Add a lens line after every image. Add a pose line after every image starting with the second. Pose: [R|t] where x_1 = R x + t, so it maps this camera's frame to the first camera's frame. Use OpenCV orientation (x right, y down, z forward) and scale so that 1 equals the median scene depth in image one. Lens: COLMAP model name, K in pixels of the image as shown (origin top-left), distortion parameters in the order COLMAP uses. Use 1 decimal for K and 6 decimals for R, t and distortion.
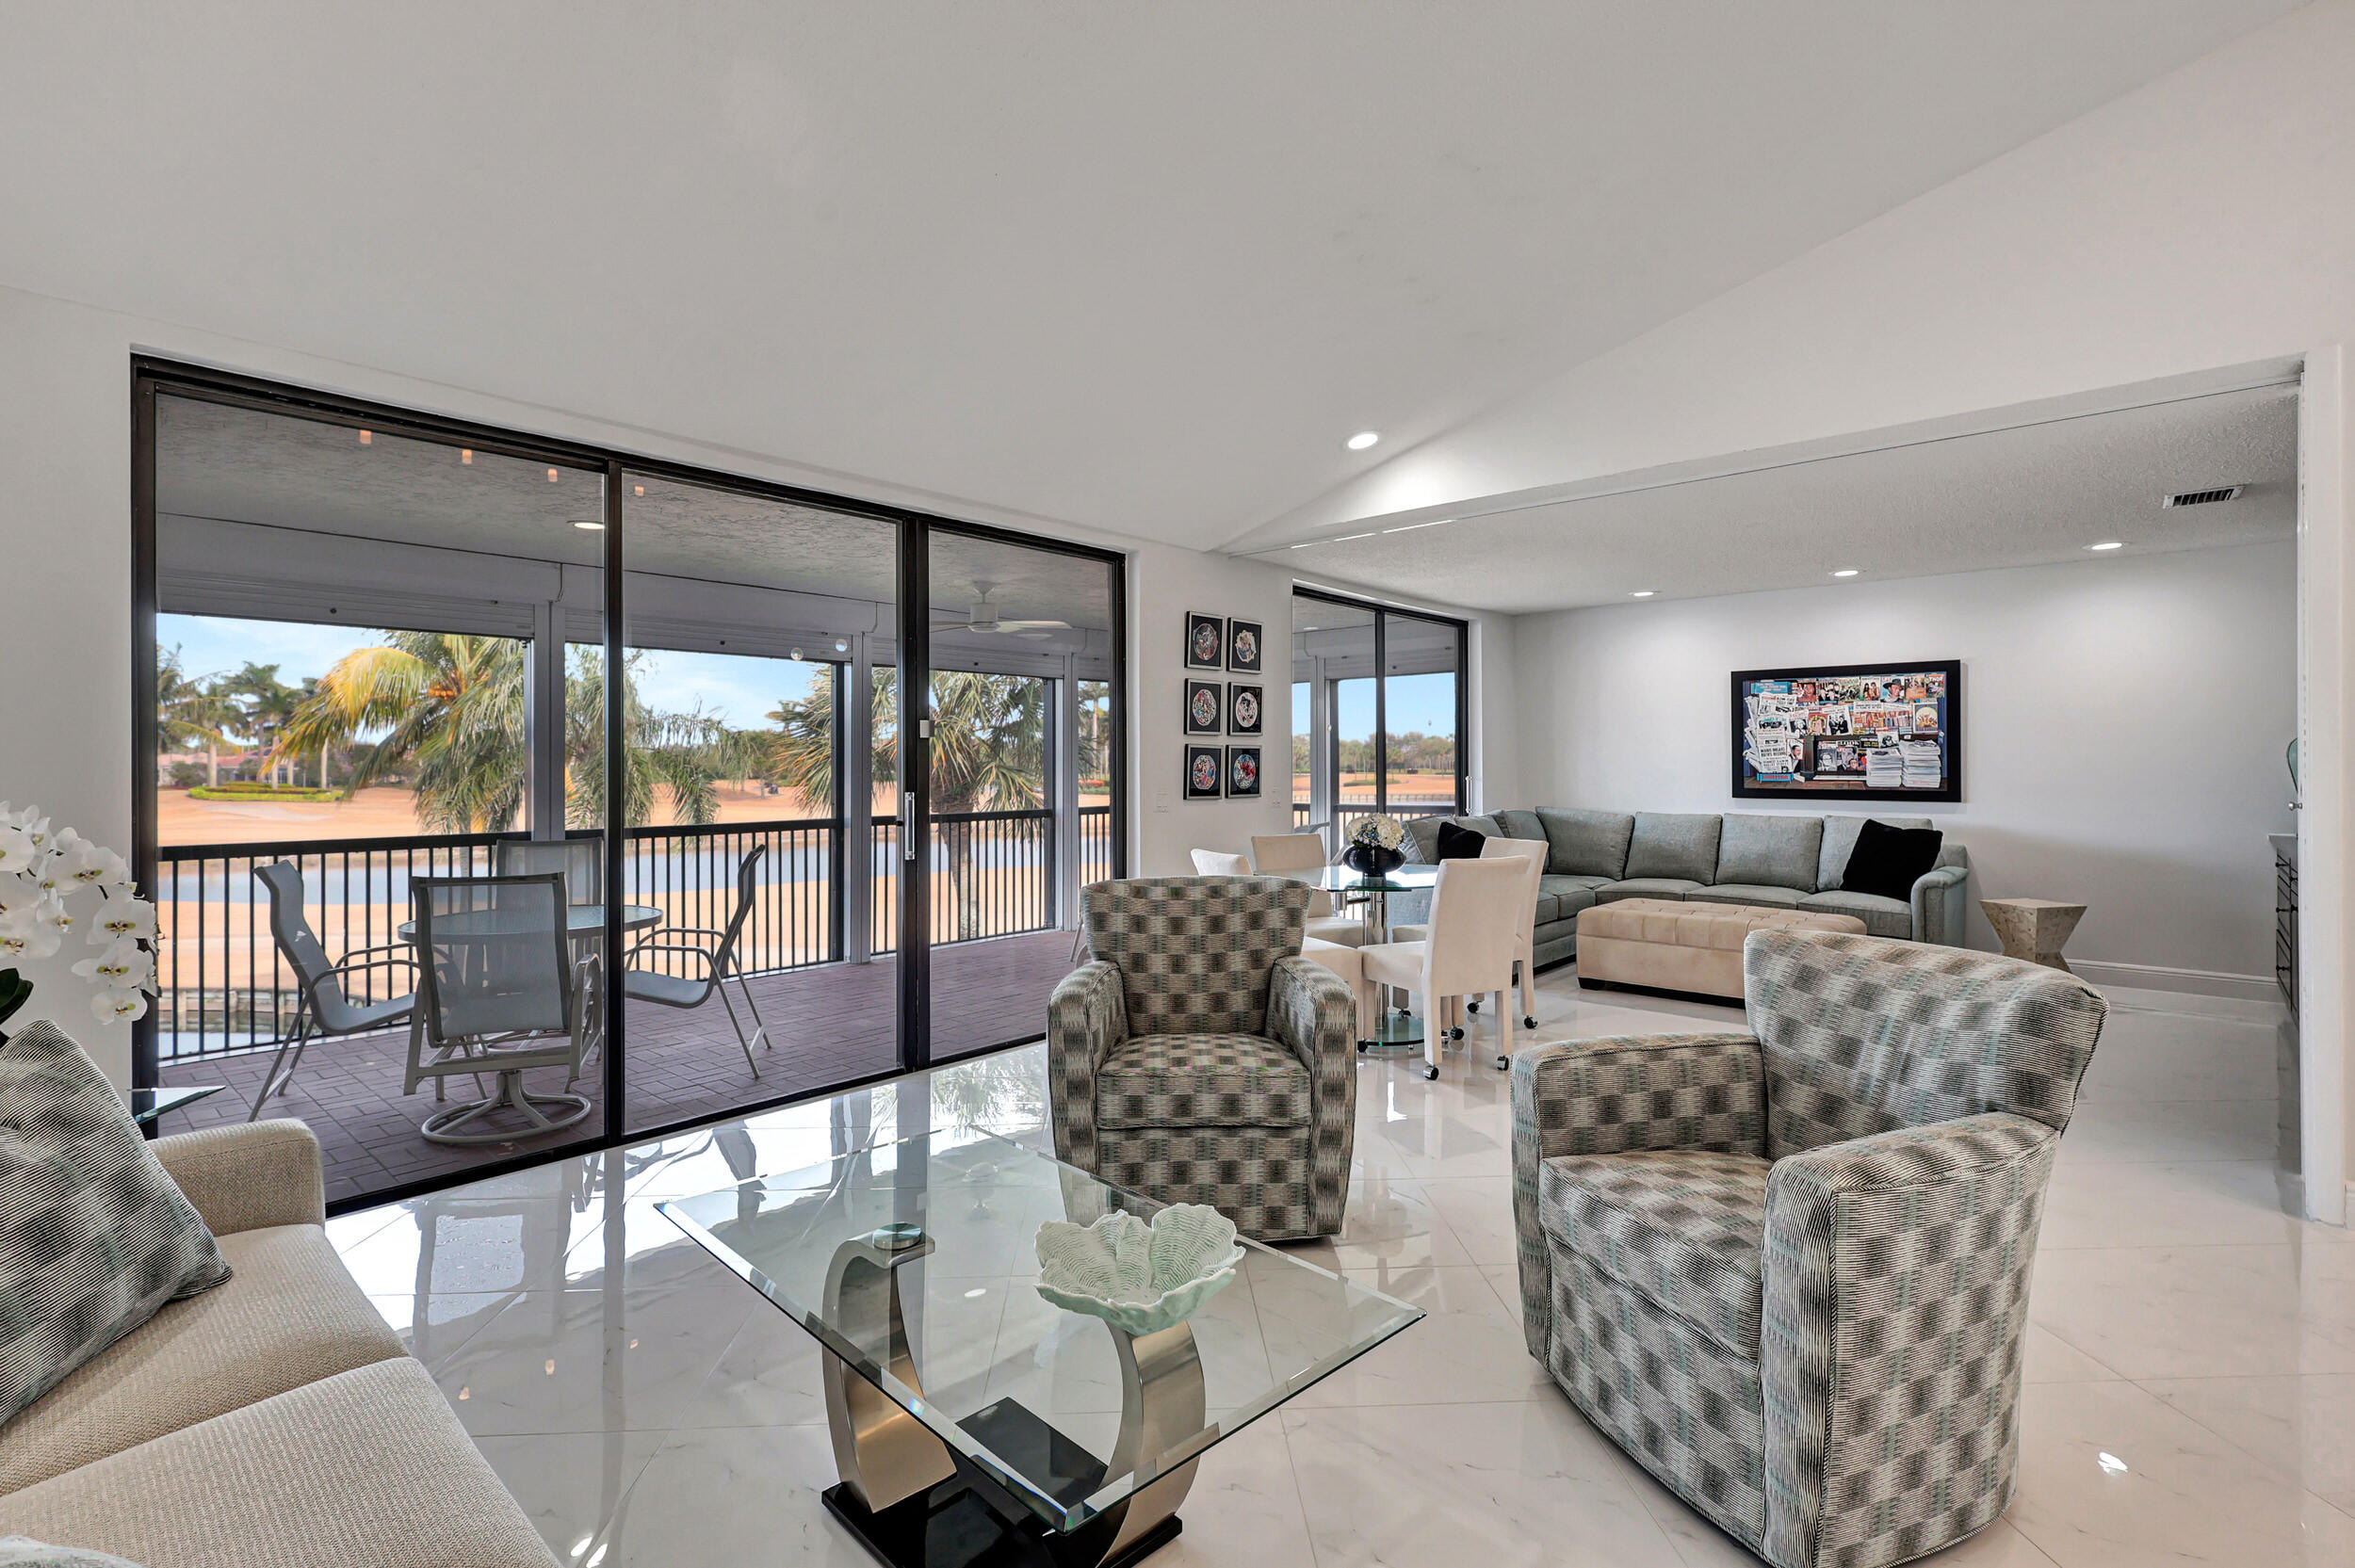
lens RADIAL K [[1096.7, 0, 1180.7], [0, 1096.7, 757.9], [0, 0, 1]] dist [-0.004469, -0.000044]
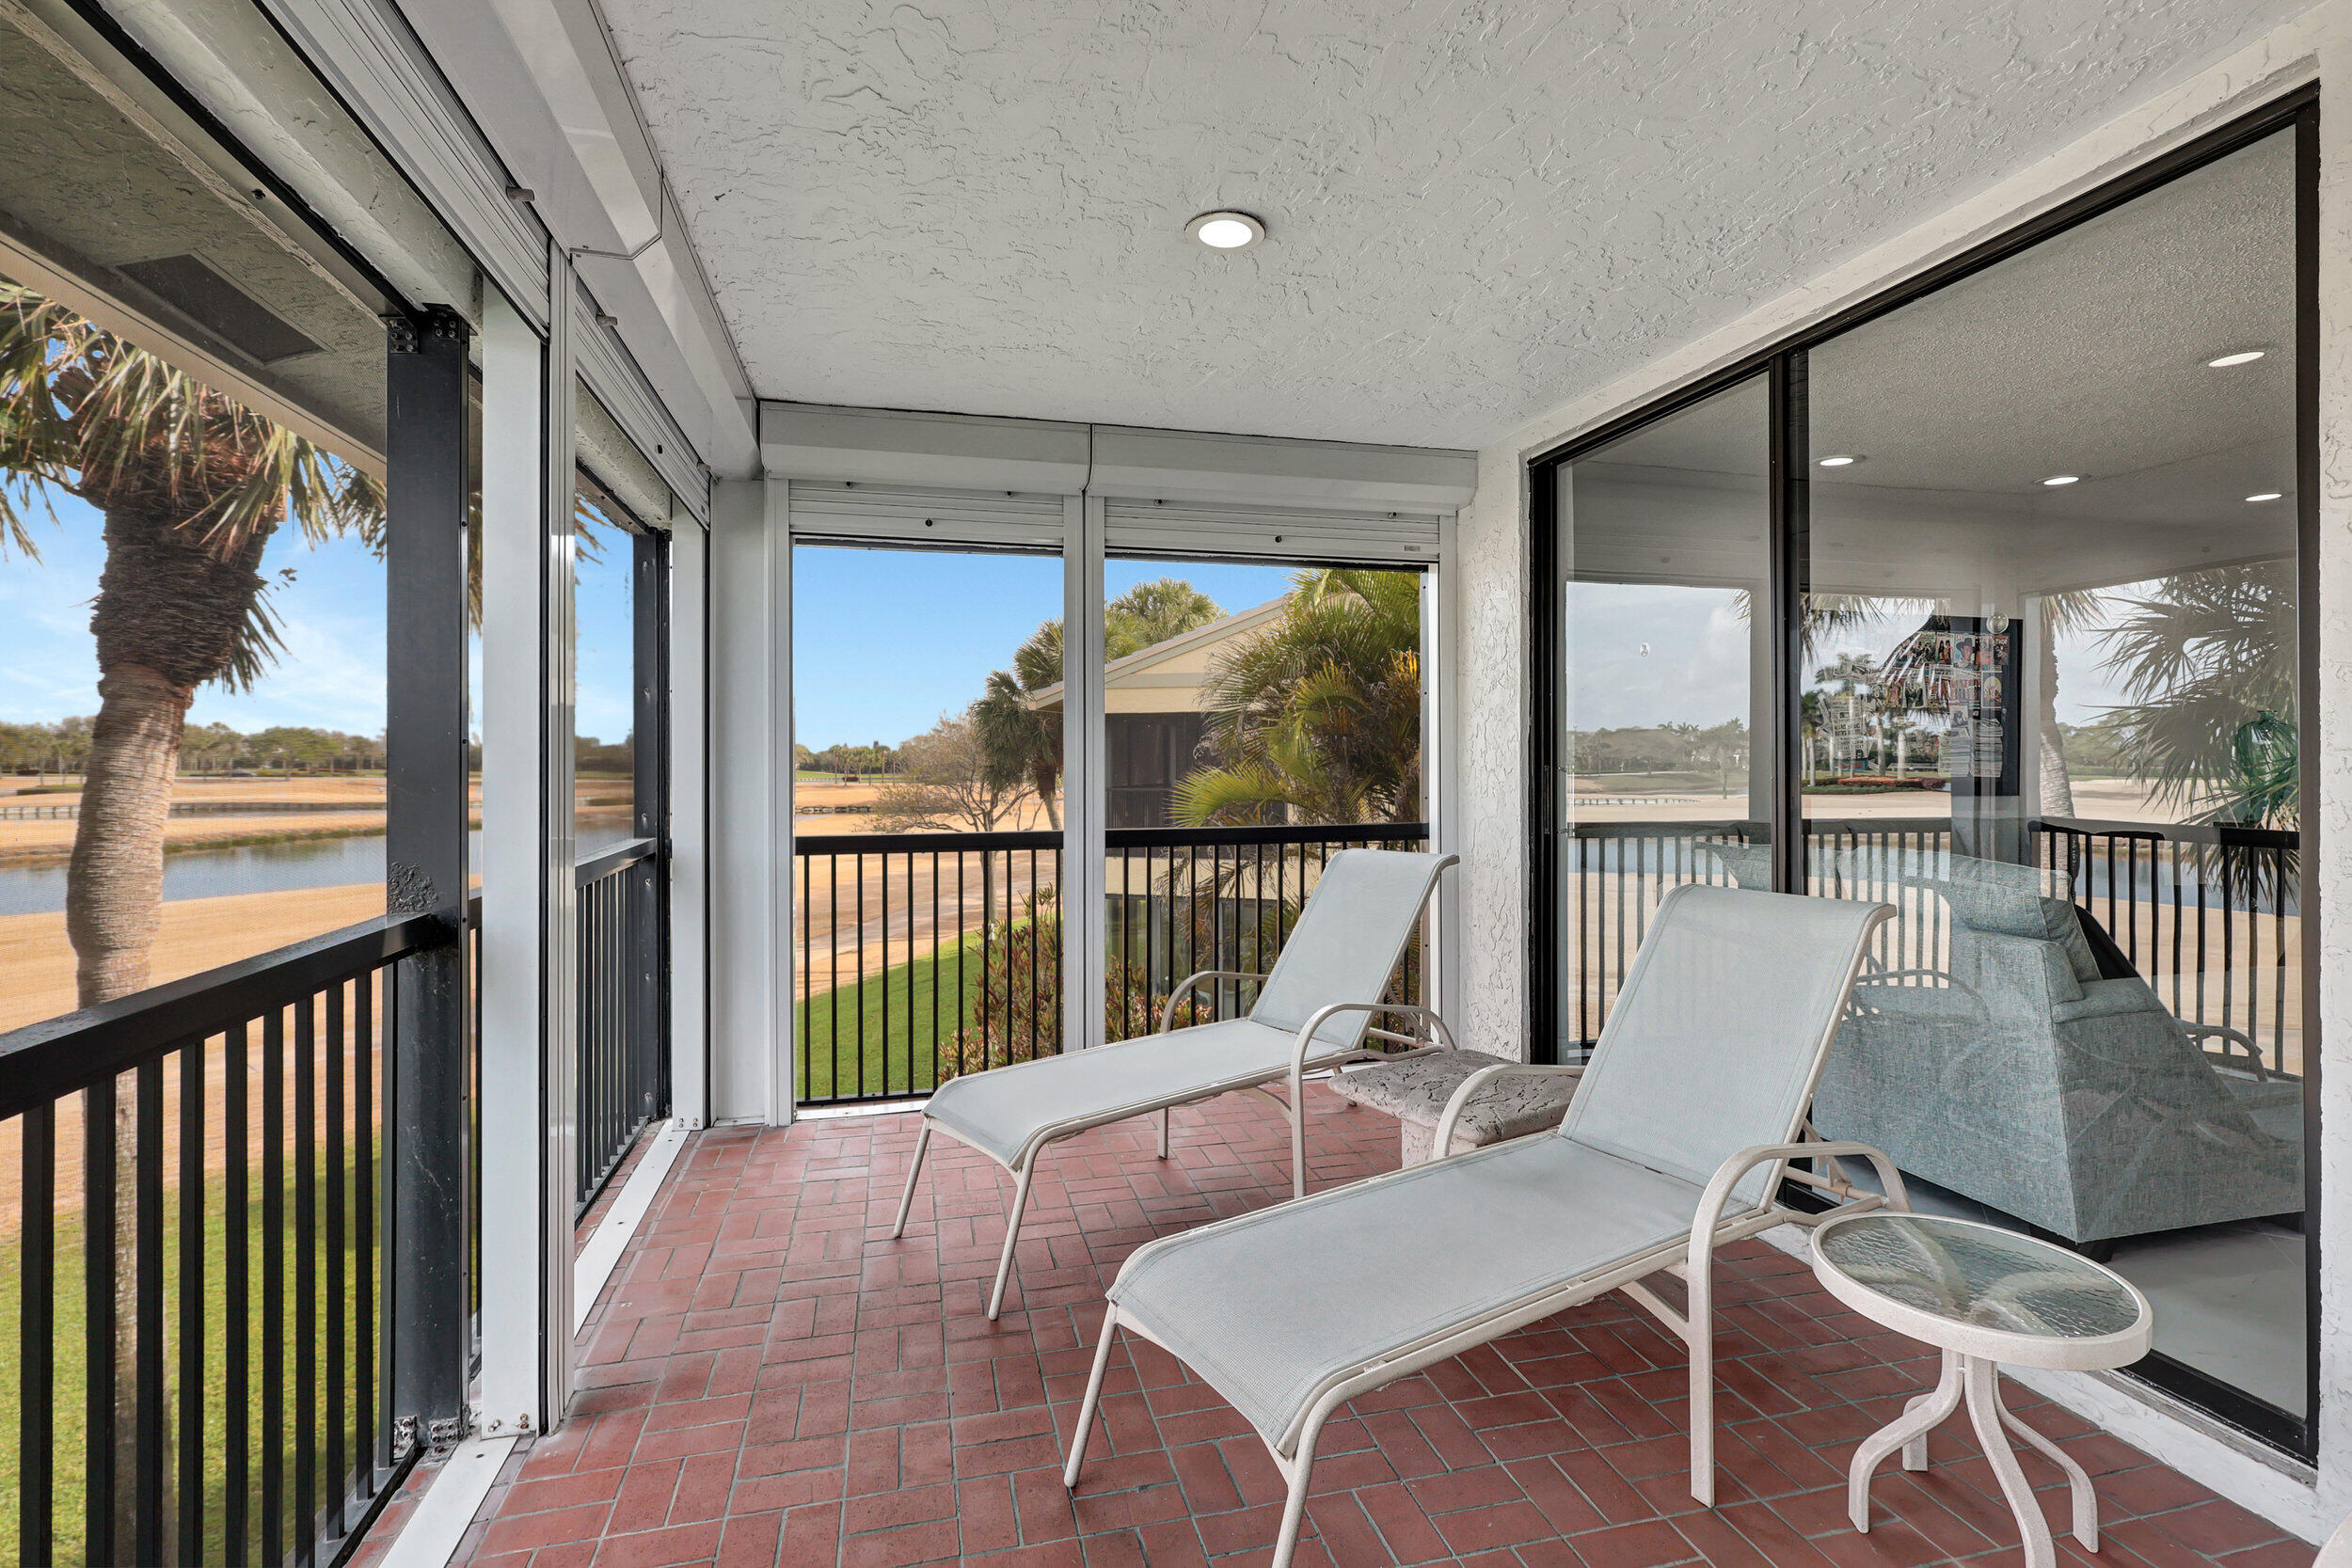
lens RADIAL K [[1104.0, 0, 1186.1], [0, 1104.0, 755.9], [0, 0, 1]] dist [-0.001580, -0.000008]
pose [[0.550490, 0.002427, 0.834838, -0.295027], [-0.007945, 0.999966, 0.002332, 0.013461], [-0.834804, -0.007917, 0.550490, 1.014095]]
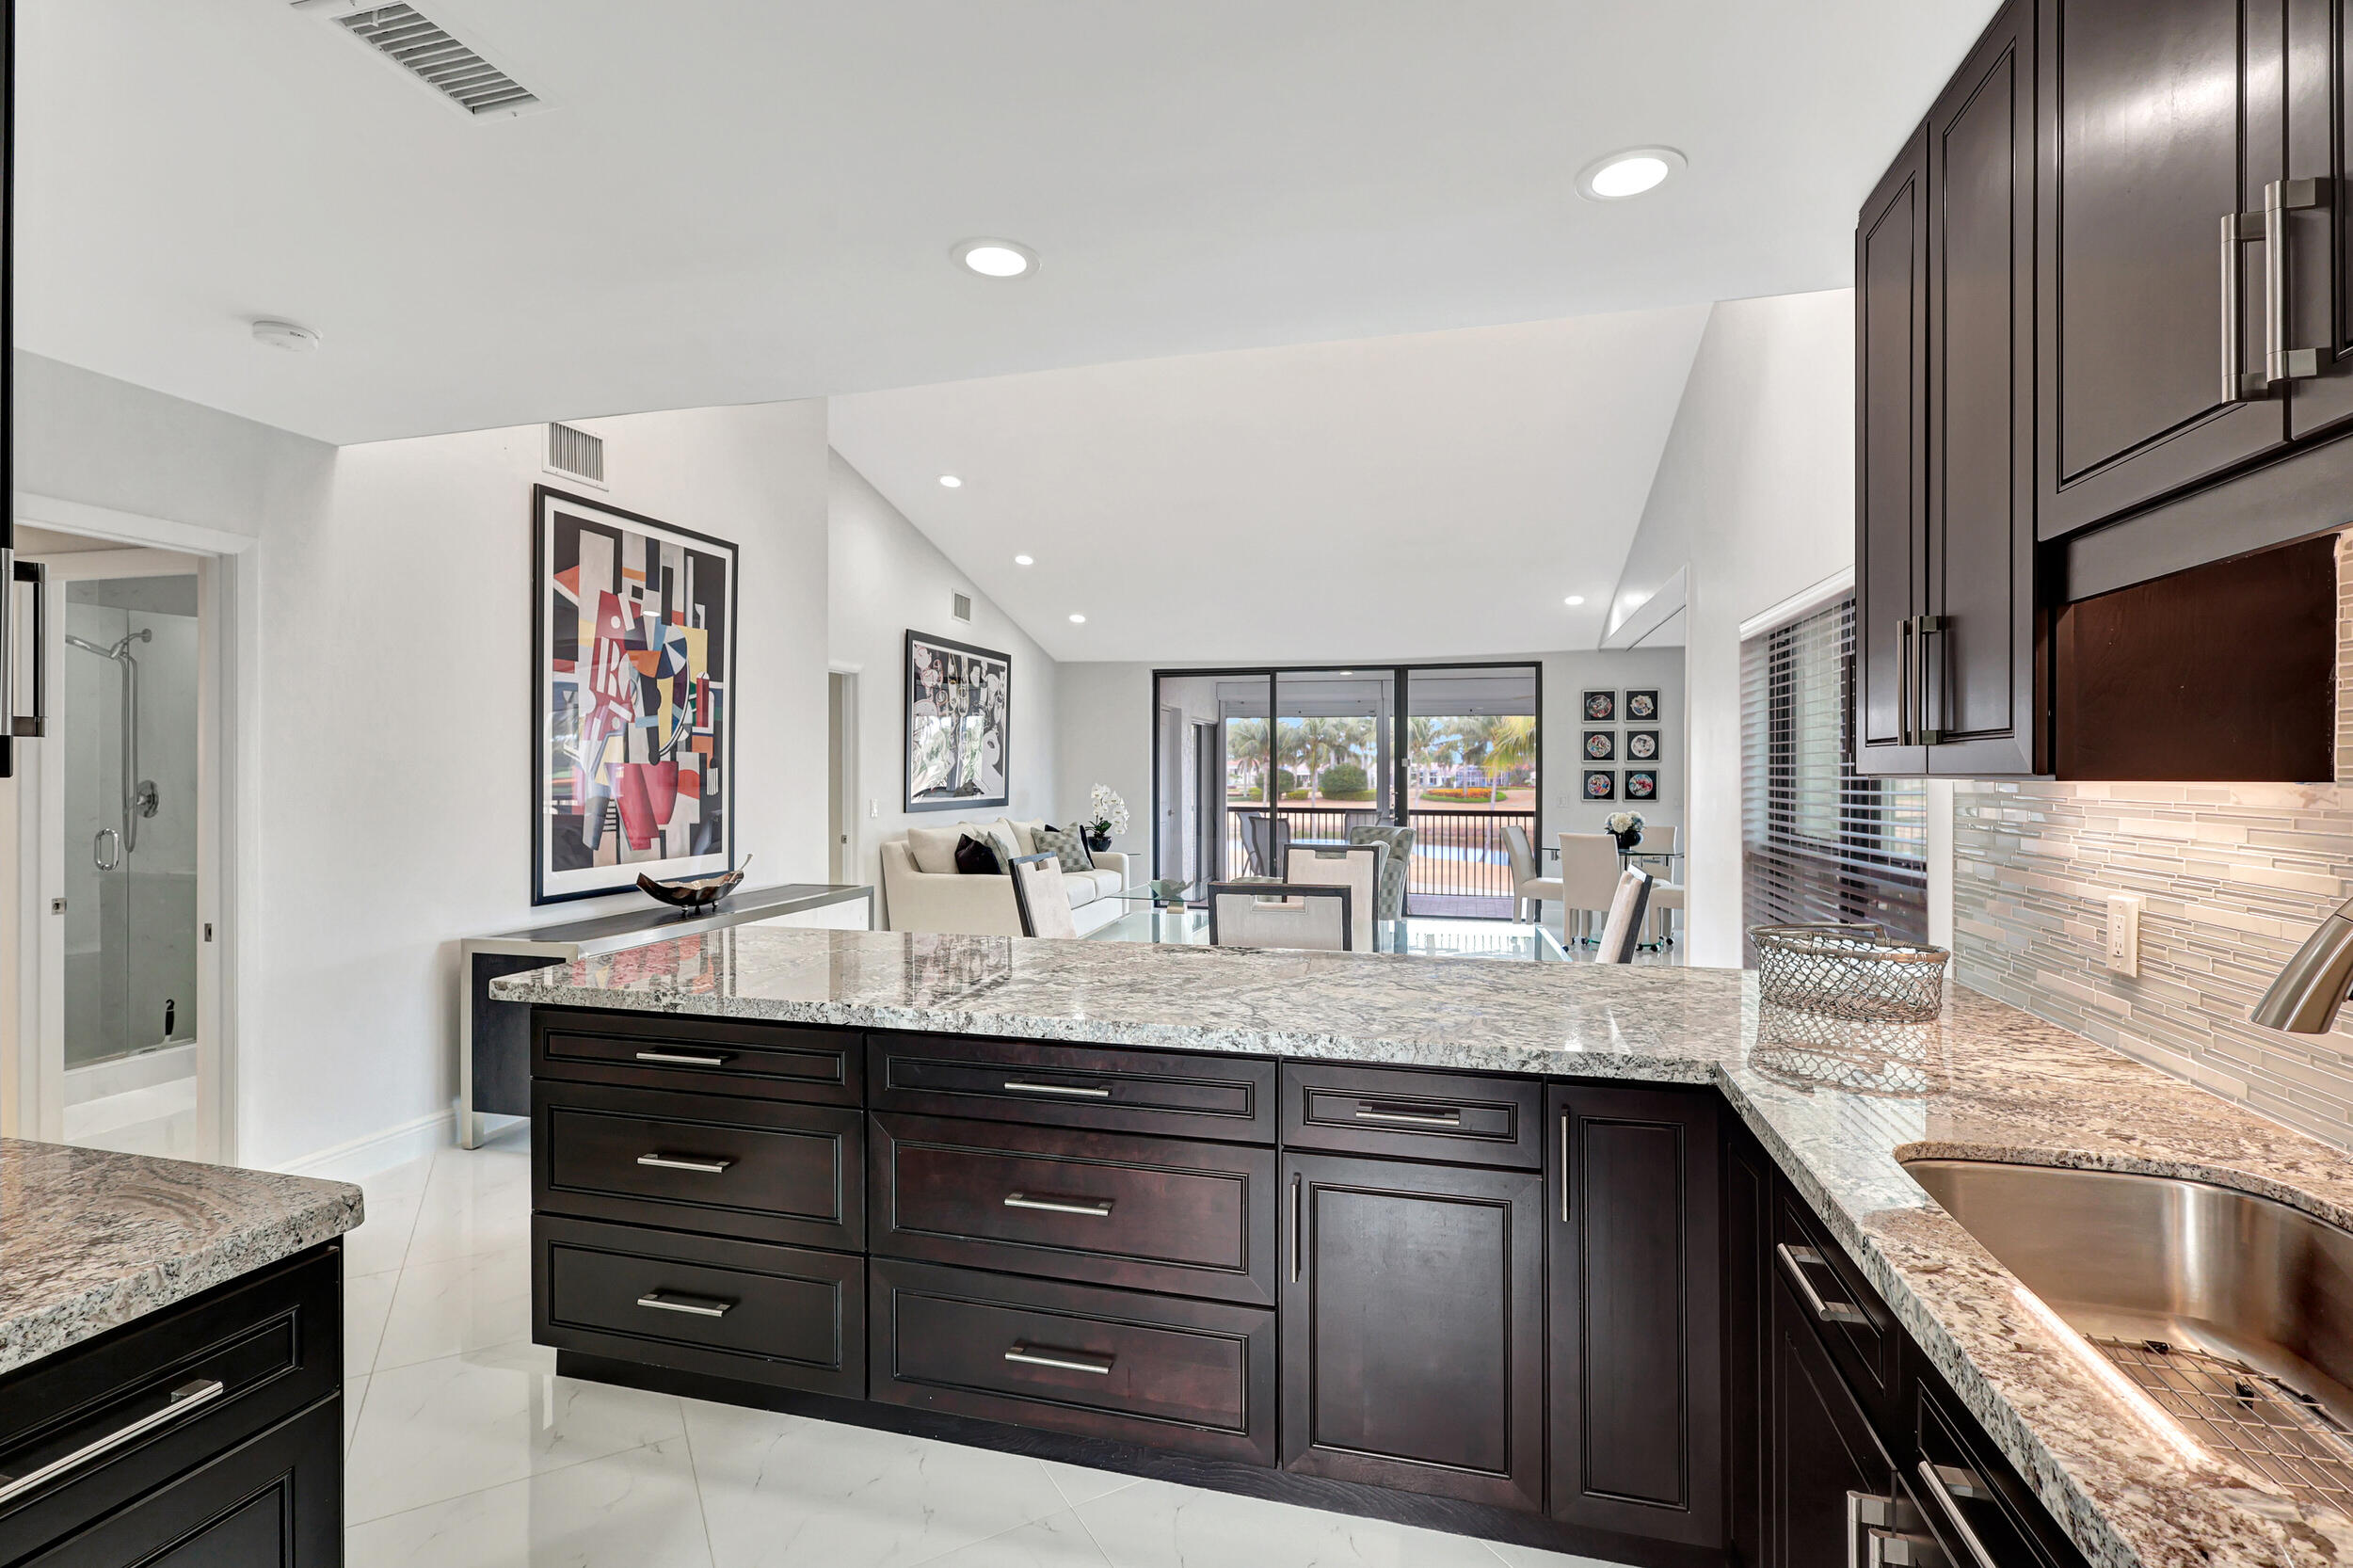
lens RADIAL K [[1092.4, 0, 1176.5], [0, 1092.4, 771.8], [0, 0, 1]] dist [-0.000765, 0.000061]
pose [[0.459456, 0.003531, -0.888193, 0.983667], [0.001915, 0.999986, 0.004966, -0.013715], [0.888198, -0.003983, 0.459443, -0.267164]]
